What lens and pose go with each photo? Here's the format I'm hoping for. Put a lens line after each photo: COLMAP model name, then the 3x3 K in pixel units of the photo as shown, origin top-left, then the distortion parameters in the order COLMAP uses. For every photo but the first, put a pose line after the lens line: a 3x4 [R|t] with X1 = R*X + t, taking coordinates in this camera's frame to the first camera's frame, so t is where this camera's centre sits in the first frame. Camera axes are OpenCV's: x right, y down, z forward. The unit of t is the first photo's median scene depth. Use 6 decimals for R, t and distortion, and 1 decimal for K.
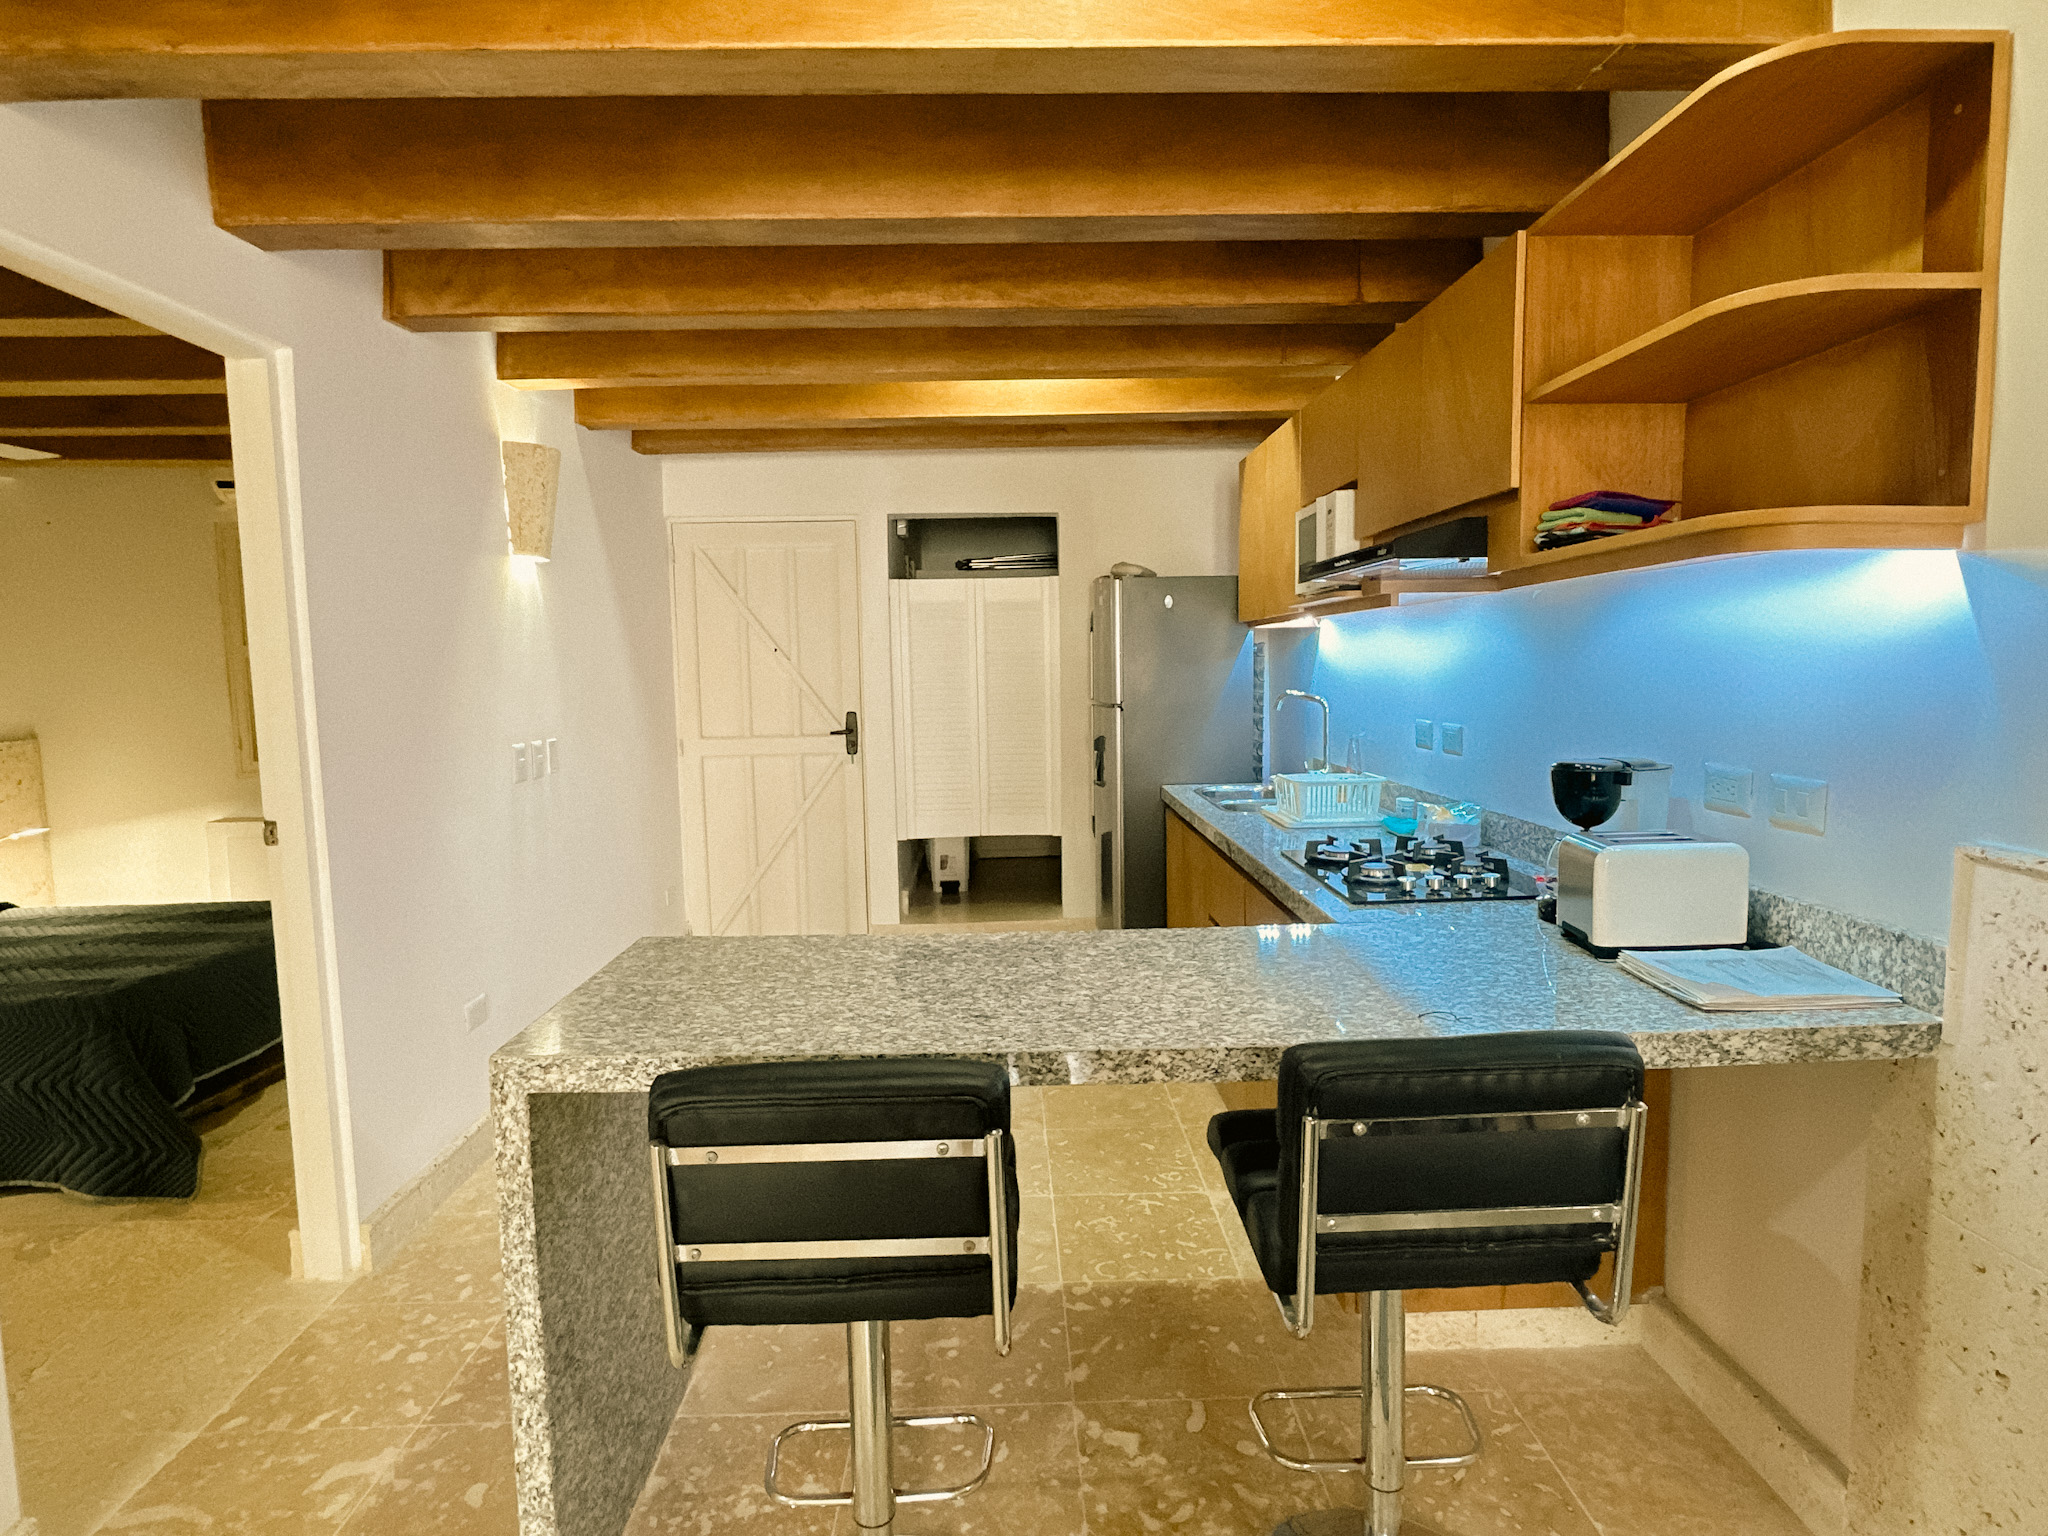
lens RADIAL K [[1099.9, 0, 1017.4], [0, 1099.9, 768.6], [0, 0, 1]] dist [-0.002326, 0.000512]
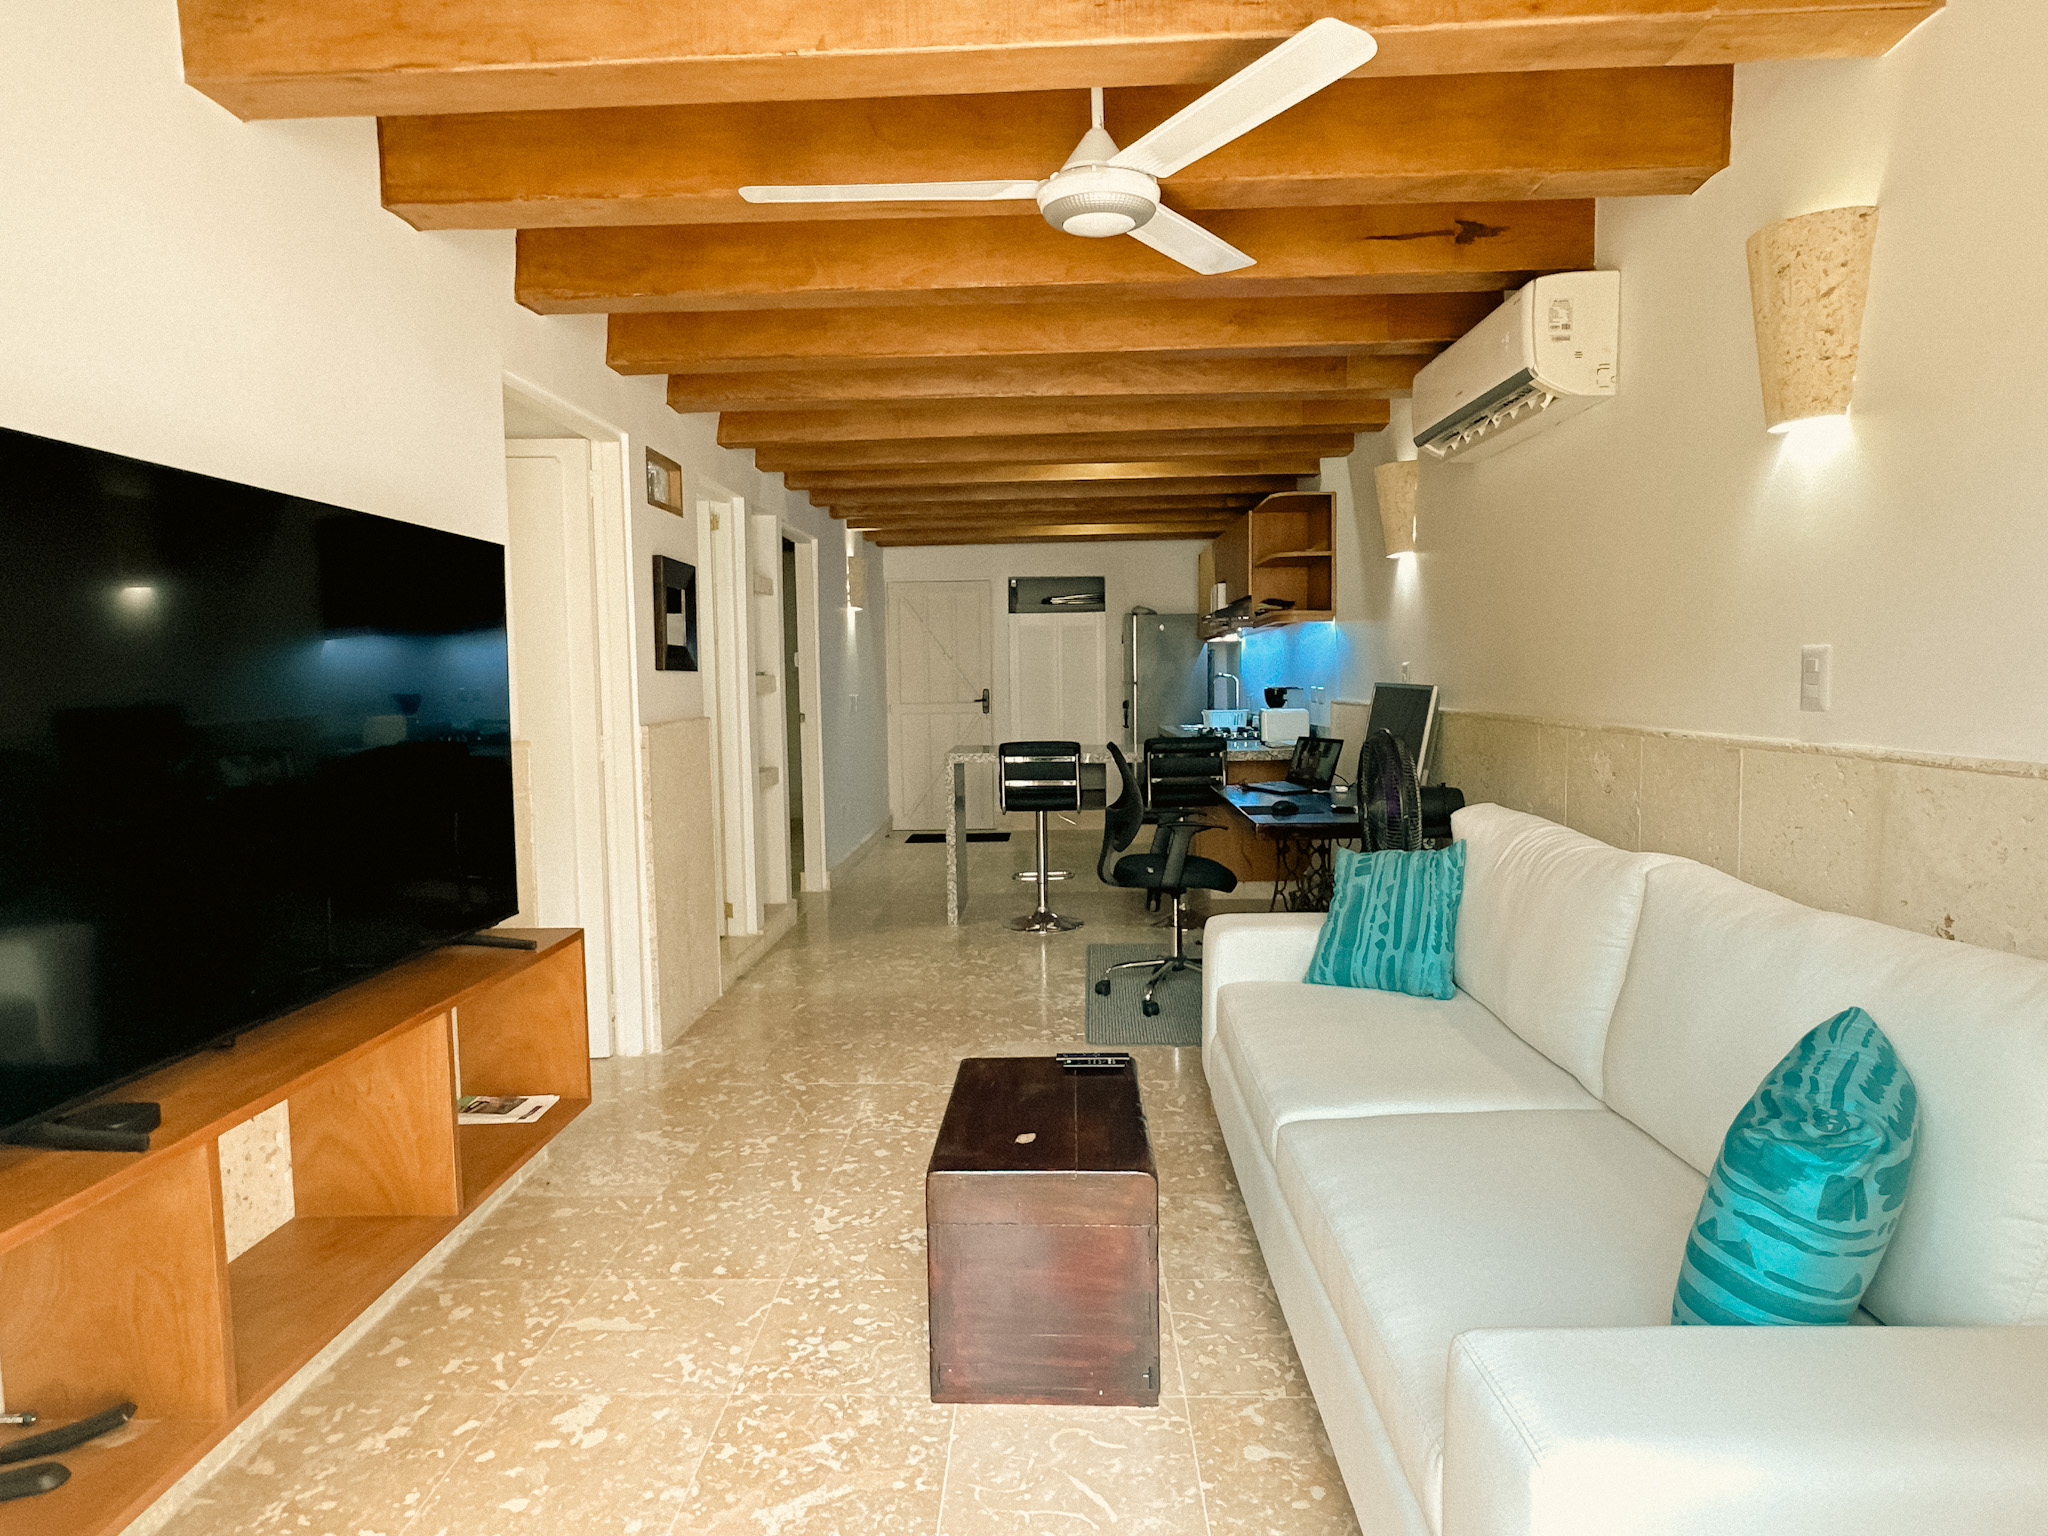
lens RADIAL K [[1192.5, 0, 1020.7], [0, 1192.5, 763.5], [0, 0, 1]] dist [-0.001277, 0.000646]
pose [[0.998733, 0.006709, -0.049879, 0.001178], [-0.007868, 0.999703, -0.023073, 0.327387], [0.049709, 0.023436, 0.998489, -2.628824]]
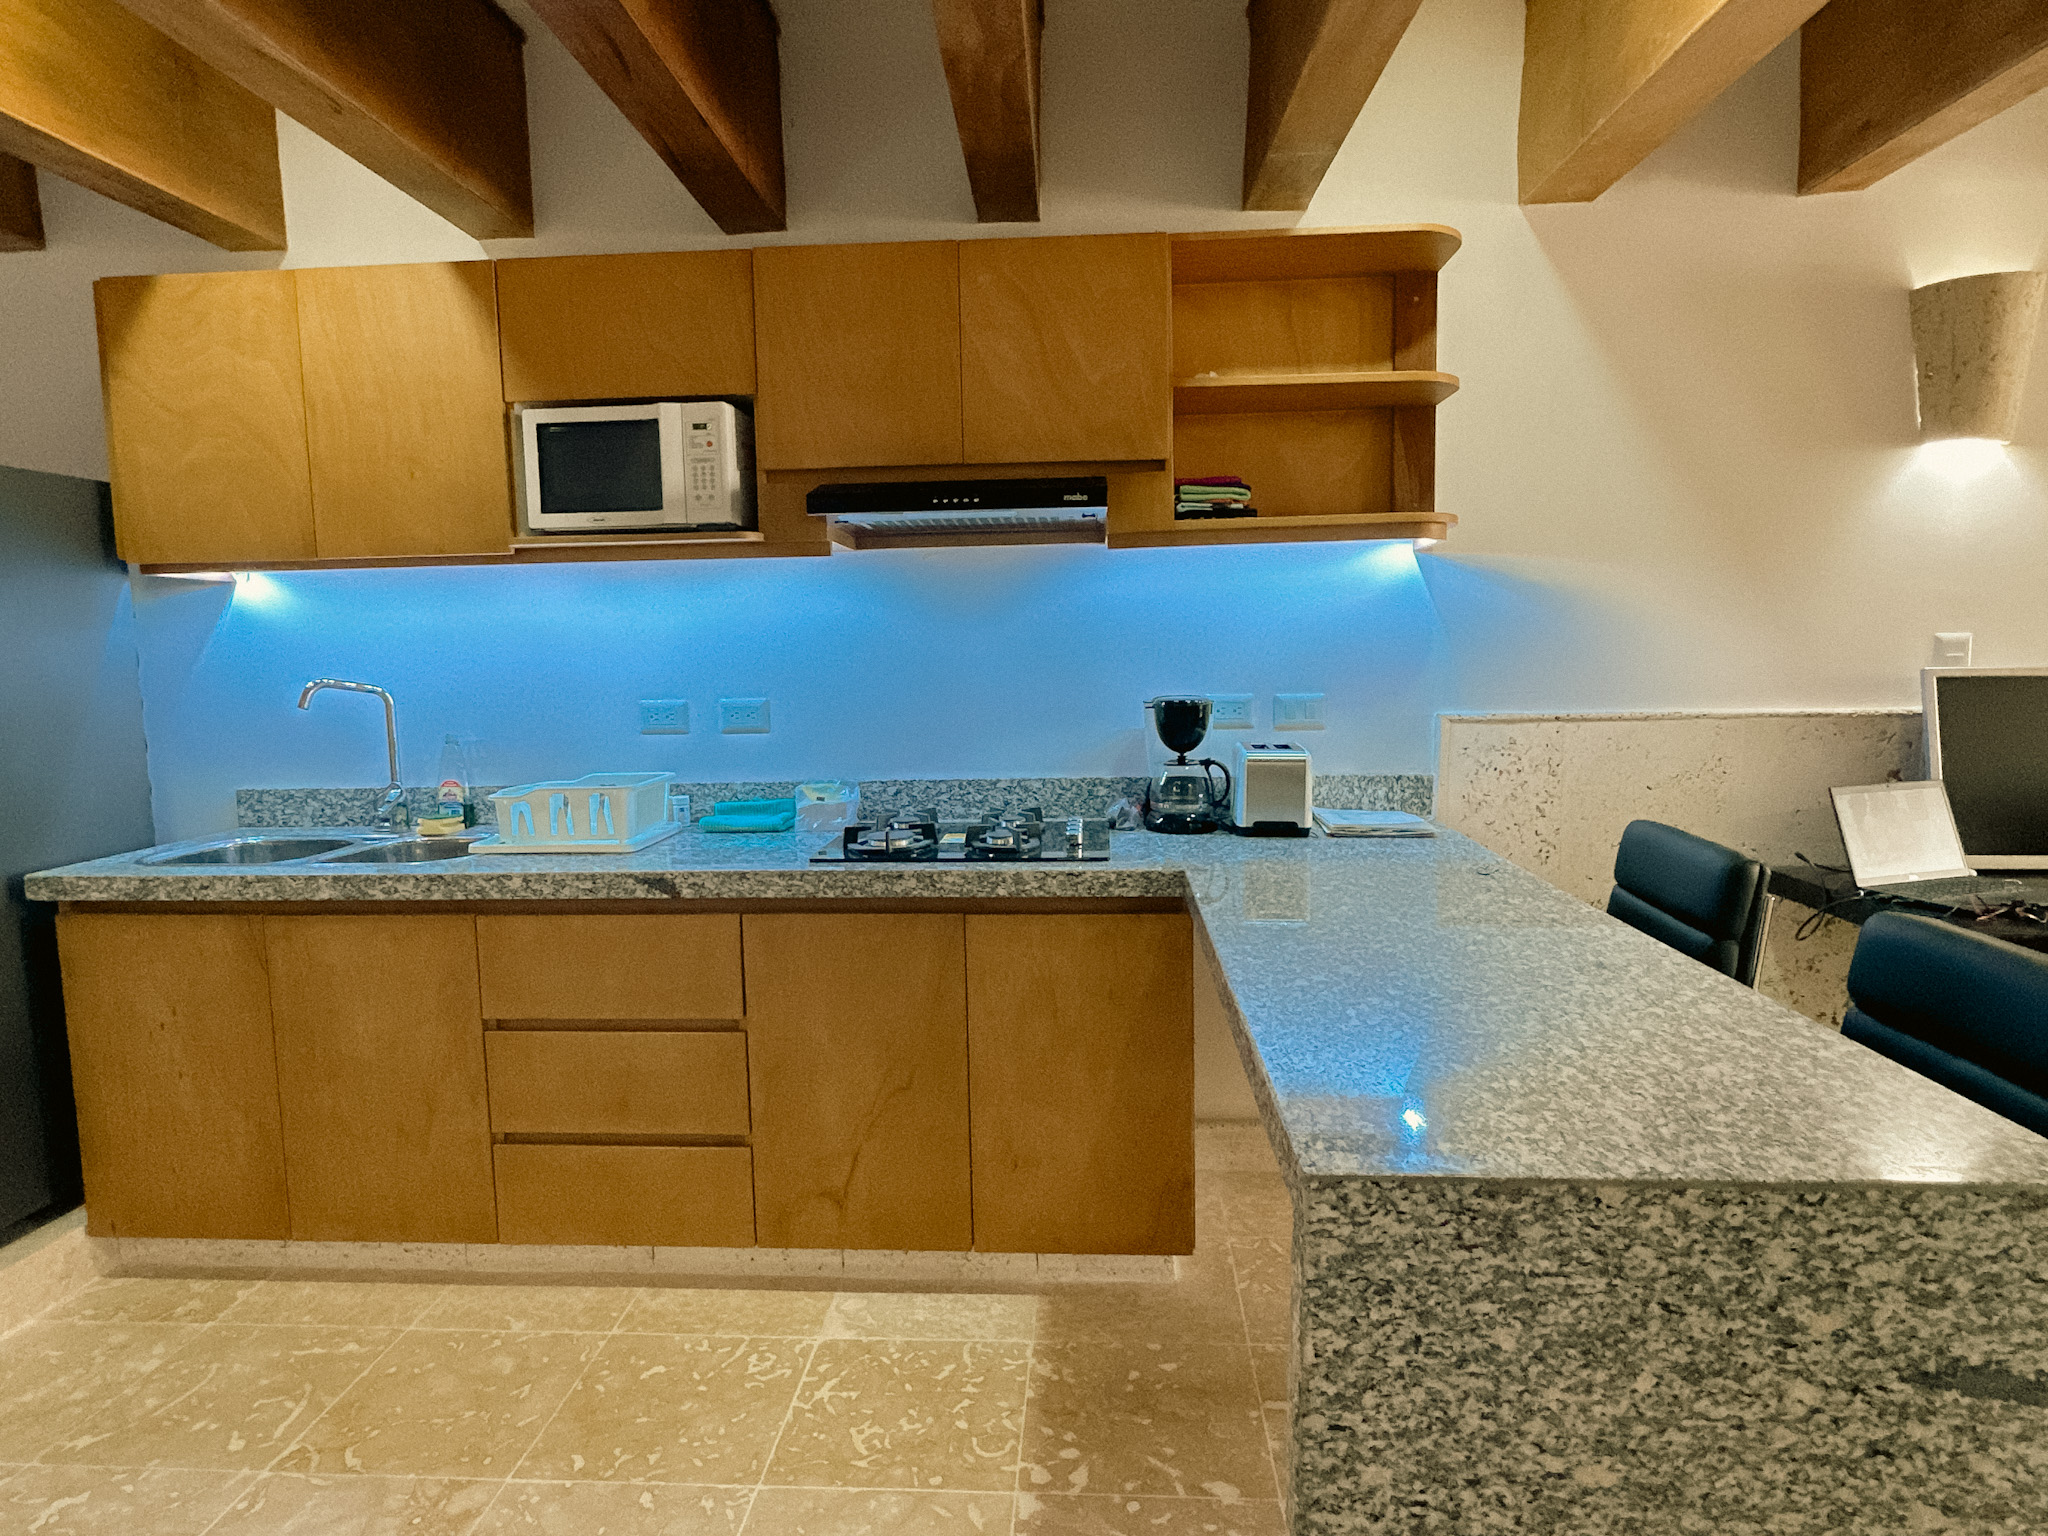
lens RADIAL K [[1192.5, 0, 1017.6], [0, 1192.5, 766.4], [0, 0, 1]] dist [-0.001277, 0.000646]
pose [[0.085679, -0.084575, 0.992727, -0.924700], [0.113368, 0.990747, 0.074622, -0.057876], [-0.989852, 0.106150, 0.094474, 1.221610]]
